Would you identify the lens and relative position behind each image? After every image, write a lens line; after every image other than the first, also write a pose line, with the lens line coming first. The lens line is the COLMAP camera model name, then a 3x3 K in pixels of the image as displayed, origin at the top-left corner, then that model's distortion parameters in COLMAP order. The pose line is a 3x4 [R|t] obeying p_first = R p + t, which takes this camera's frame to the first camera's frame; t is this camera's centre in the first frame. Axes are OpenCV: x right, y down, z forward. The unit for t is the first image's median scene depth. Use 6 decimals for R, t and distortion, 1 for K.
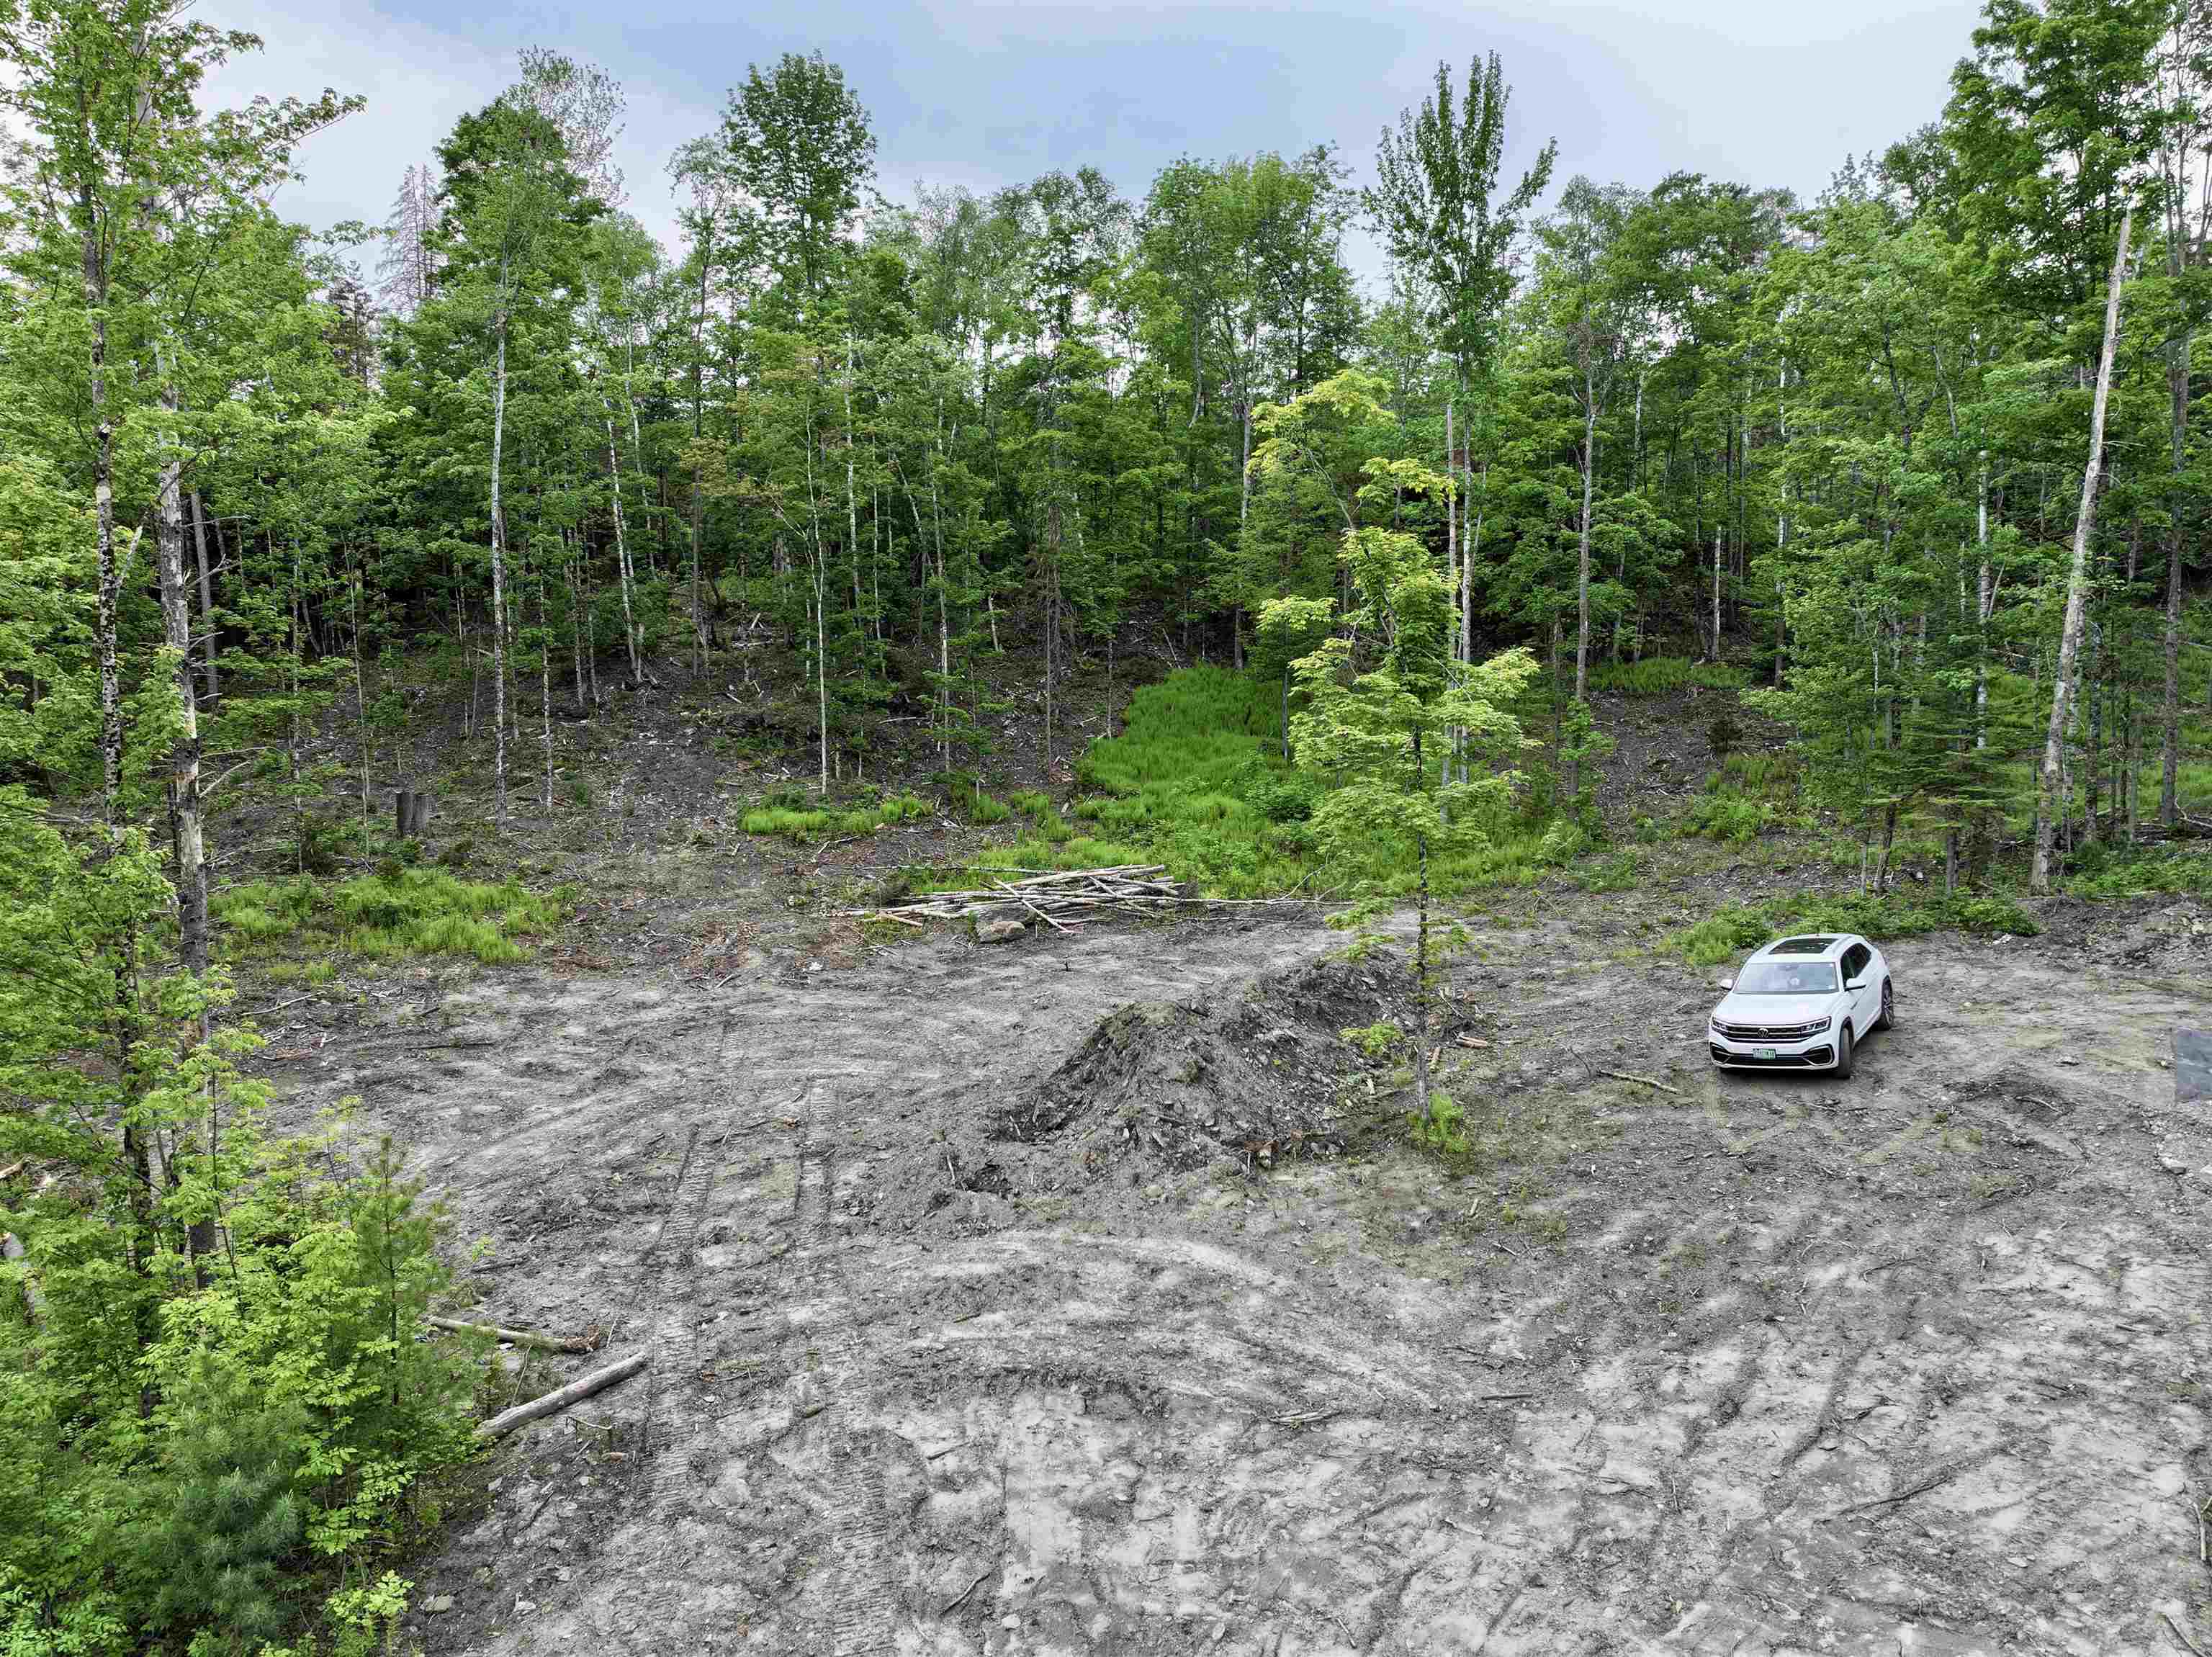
lens RADIAL K [[1554.7, 0, 1105.3], [0, 1554.7, 814.7], [0, 0, 1]] dist [-0.000777, 0.016355]
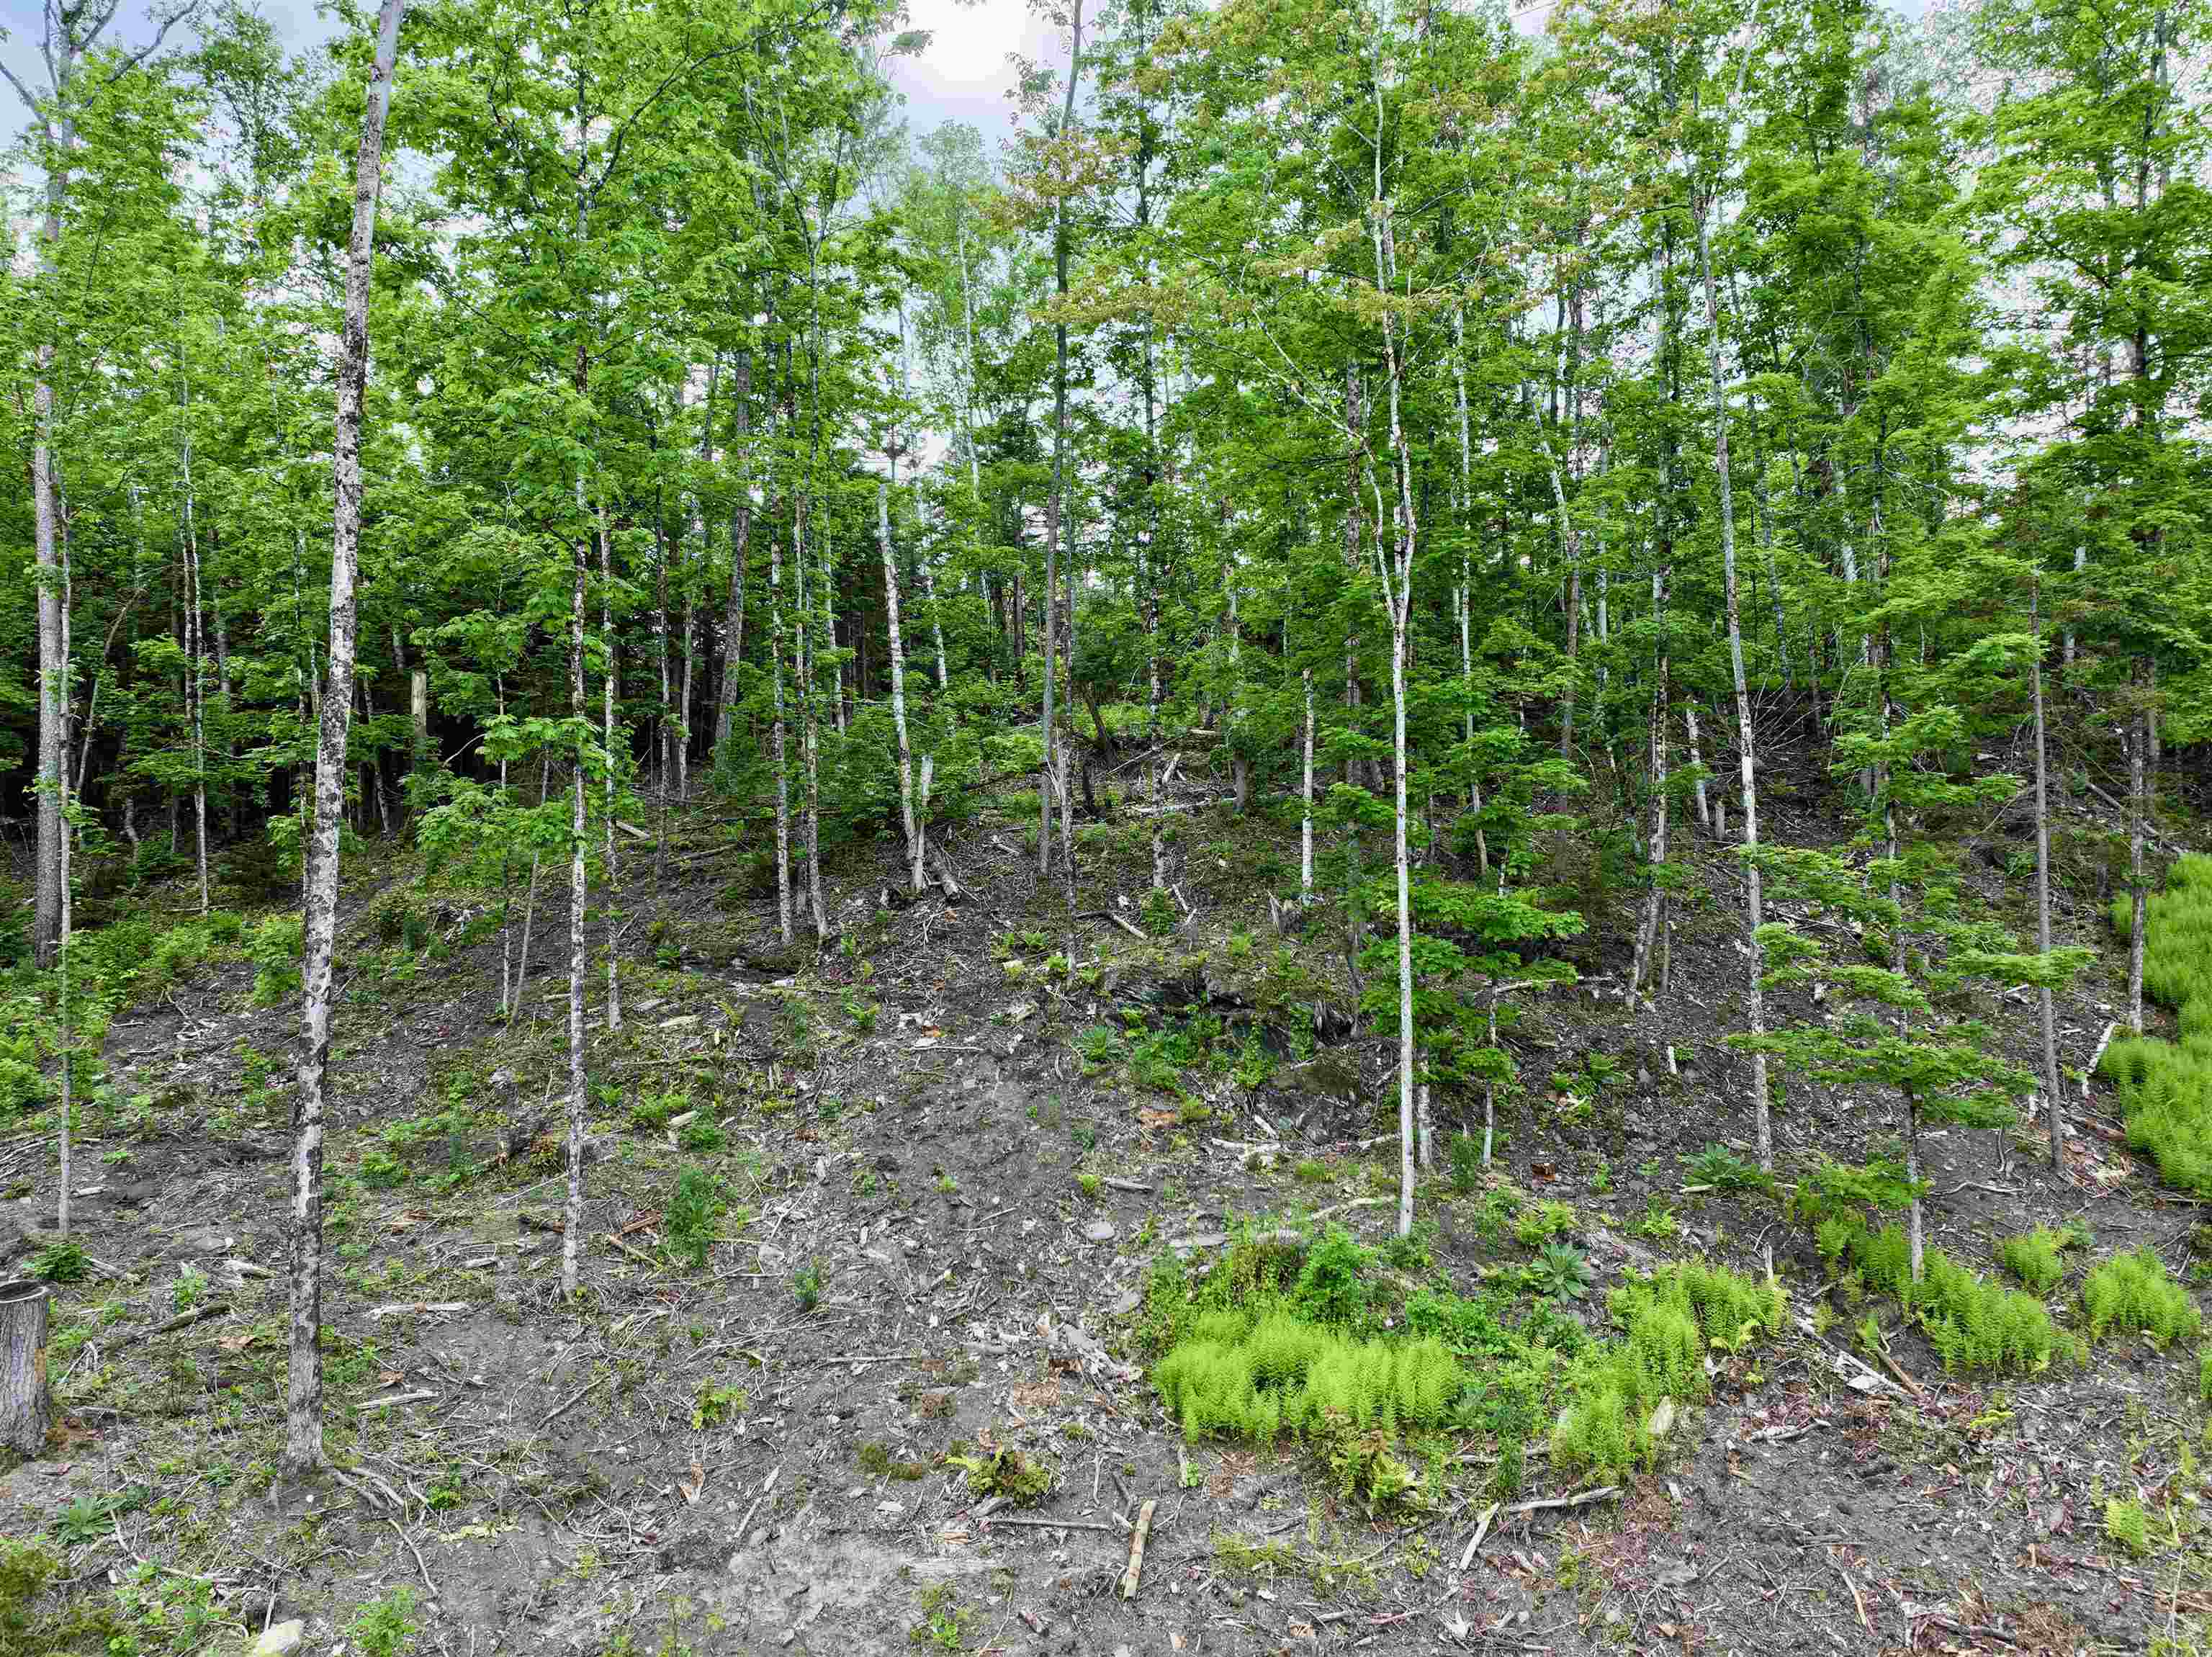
lens RADIAL K [[1554.7, 0, 1105.3], [0, 1554.7, 832.8], [0, 0, 1]] dist [-0.000777, 0.016355]
pose [[0.970743, -0.012584, -0.239791, -0.149453], [-0.017637, 0.992192, -0.123470, -0.049919], [0.239472, 0.124087, 0.962941, 0.612607]]
